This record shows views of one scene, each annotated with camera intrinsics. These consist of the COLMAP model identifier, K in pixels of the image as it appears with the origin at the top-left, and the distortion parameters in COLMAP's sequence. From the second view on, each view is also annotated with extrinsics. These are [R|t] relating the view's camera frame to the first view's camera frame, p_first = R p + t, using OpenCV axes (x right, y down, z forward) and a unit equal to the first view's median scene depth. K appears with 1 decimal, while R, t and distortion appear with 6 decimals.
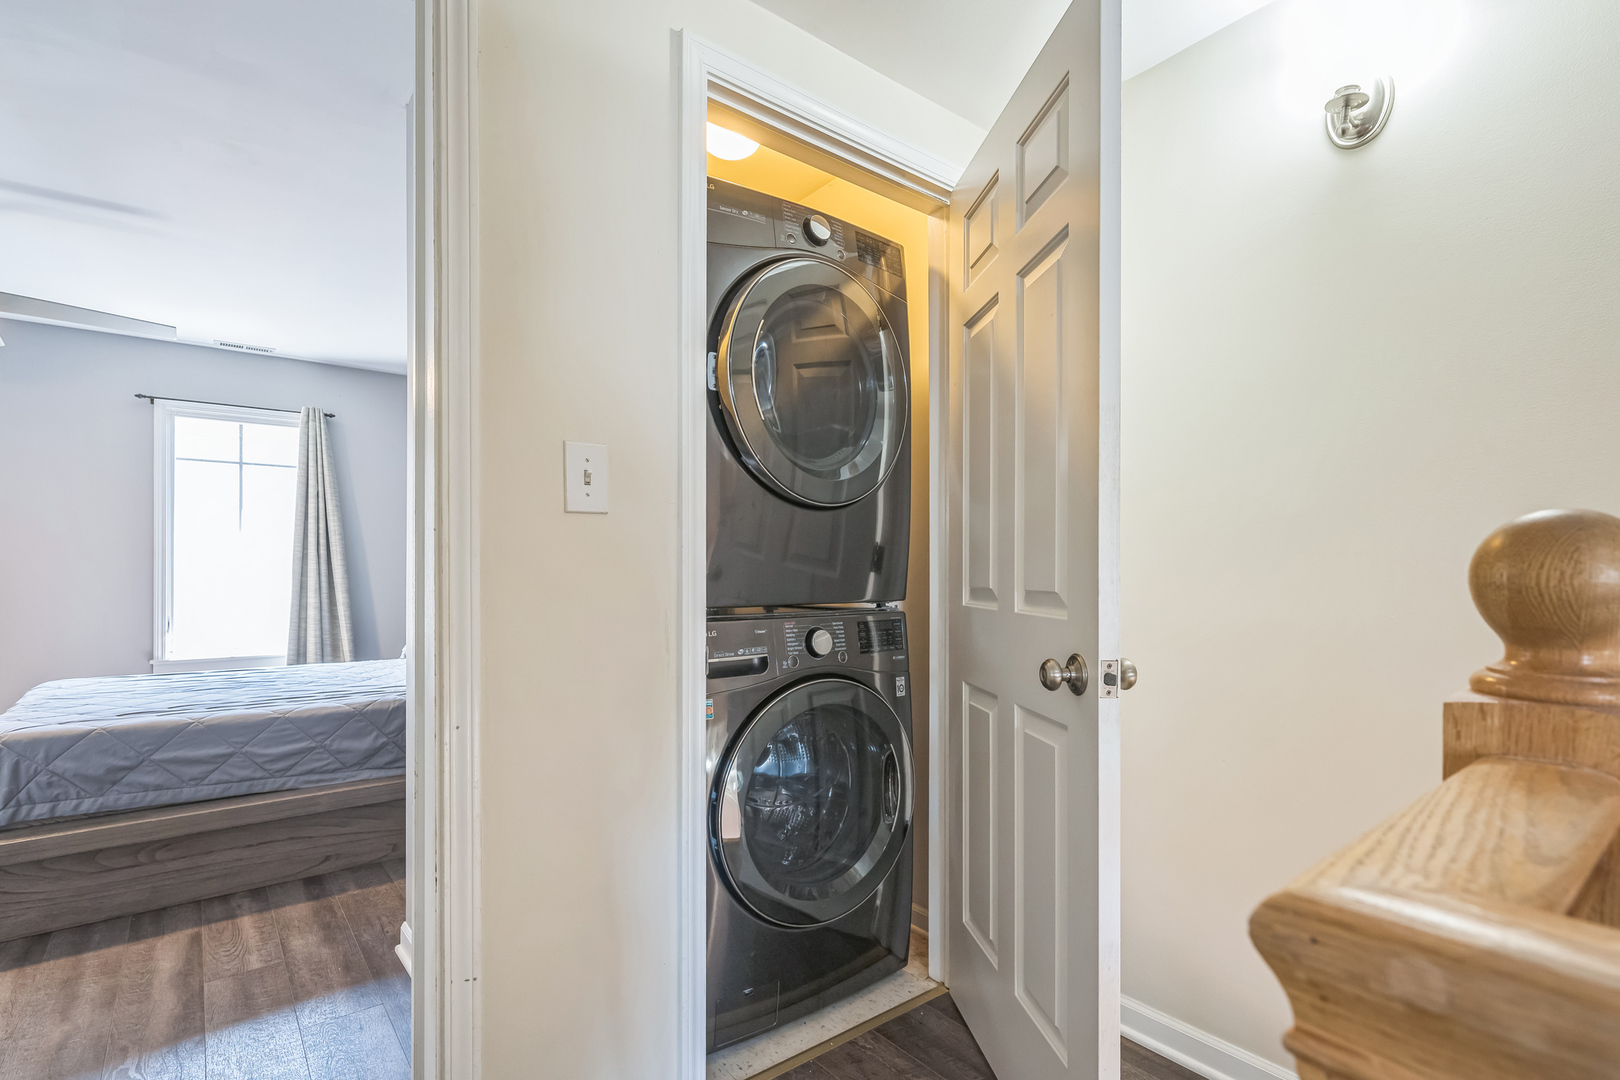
lens RADIAL K [[749.3, 0, 787.8], [0, 749.3, 575.2], [0, 0, 1]] dist [-0.000043, 0.000114]
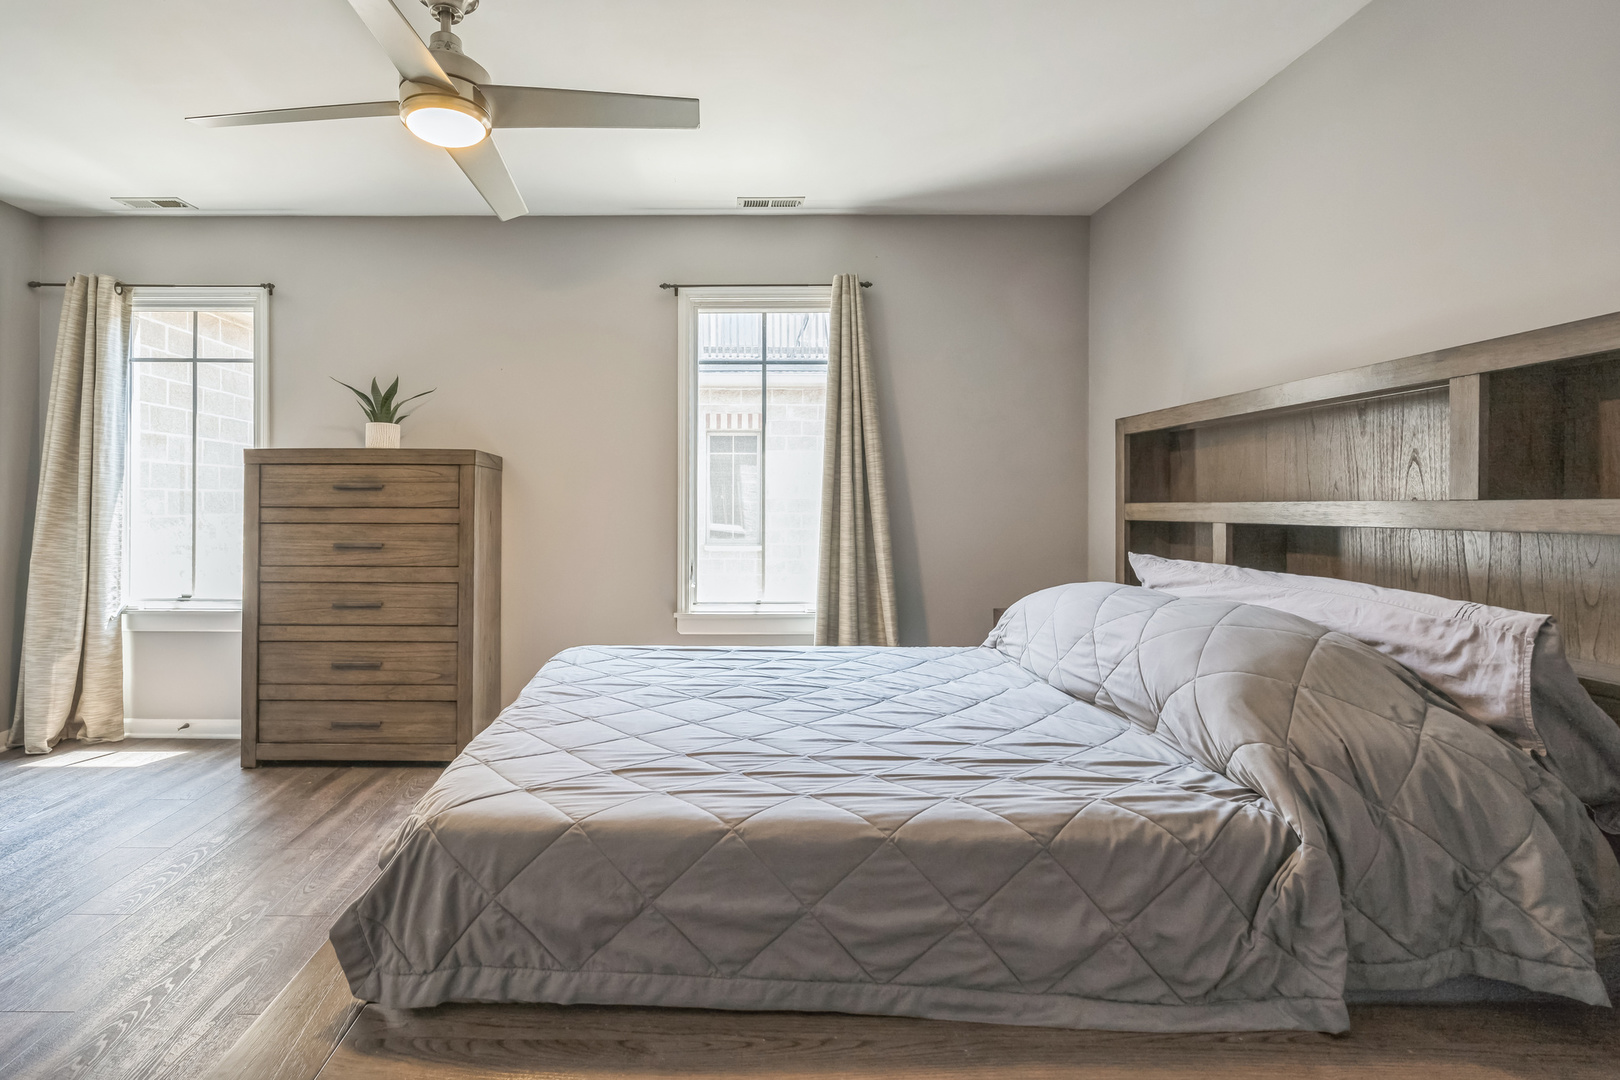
lens RADIAL K [[749.3, 0, 715.8], [0, 749.3, 524.9], [0, 0, 1]] dist [-0.000043, 0.000114]
pose [[0.788571, 0.017316, -0.614699, -0.486439], [-0.002483, 0.999685, 0.024976, -0.002714], [0.614938, -0.018169, 0.788366, 0.596030]]
